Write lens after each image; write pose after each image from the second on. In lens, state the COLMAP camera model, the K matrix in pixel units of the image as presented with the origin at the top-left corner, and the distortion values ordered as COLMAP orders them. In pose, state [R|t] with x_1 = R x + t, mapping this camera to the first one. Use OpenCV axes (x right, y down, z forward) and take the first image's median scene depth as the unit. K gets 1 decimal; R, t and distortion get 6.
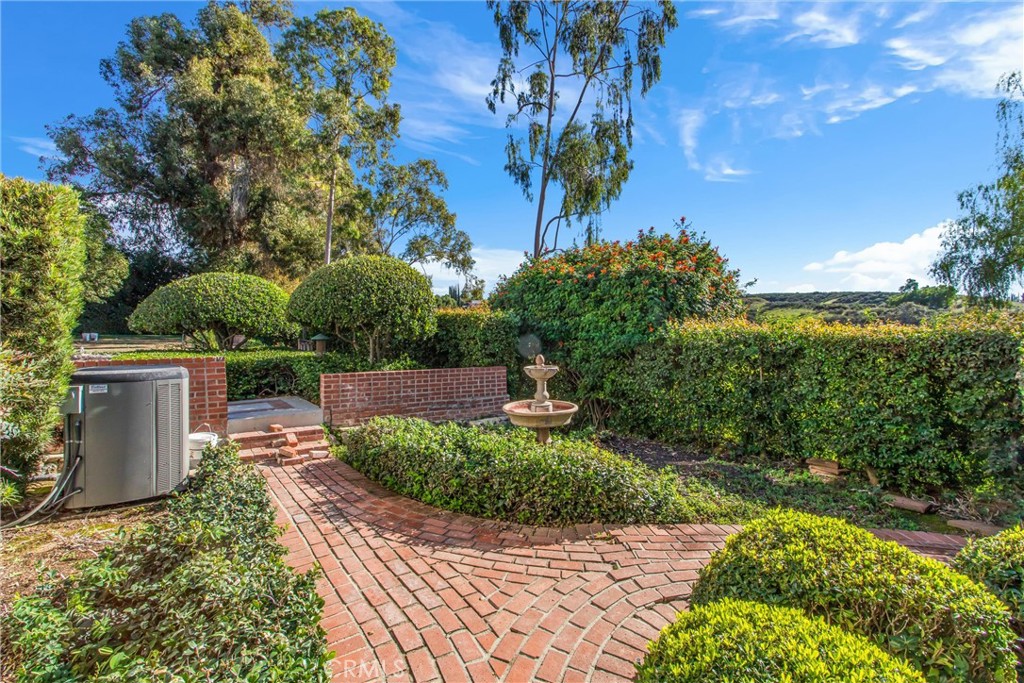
lens RADIAL K [[488.9, 0, 505.6], [0, 488.9, 336.5], [0, 0, 1]] dist [0.000404, -0.000051]
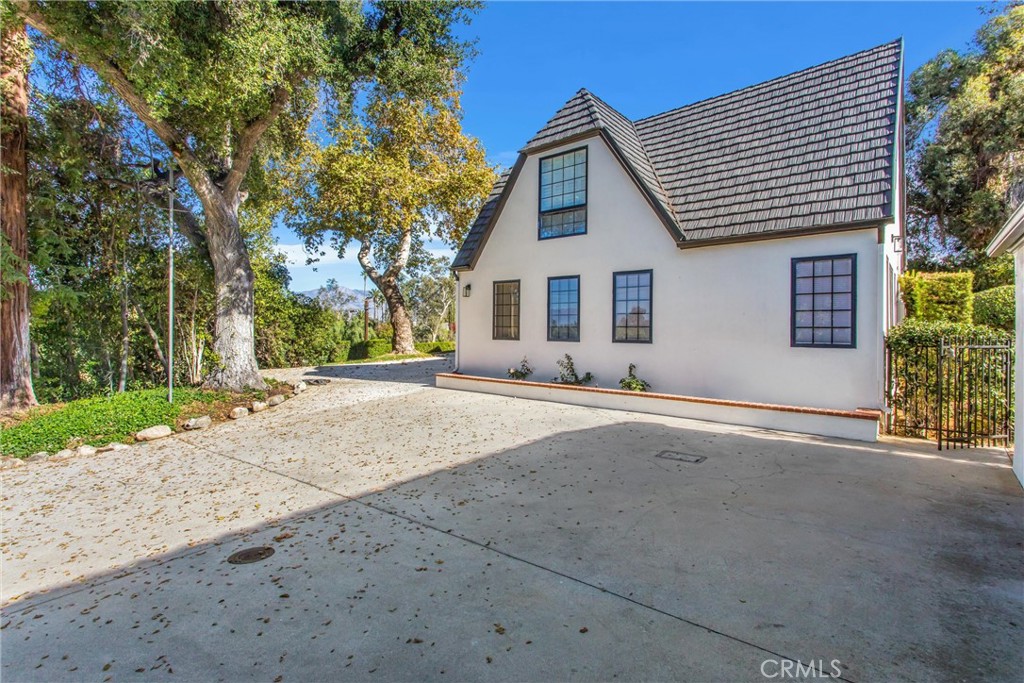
lens RADIAL K [[488.9, 0, 505.6], [0, 488.9, 336.5], [0, 0, 1]] dist [0.000404, -0.000051]
pose [[0.280834, 0.019215, -0.959564, 0.125993], [-0.016622, 0.999747, 0.015155, 0.006664], [0.959612, 0.011694, 0.281082, -0.284064]]
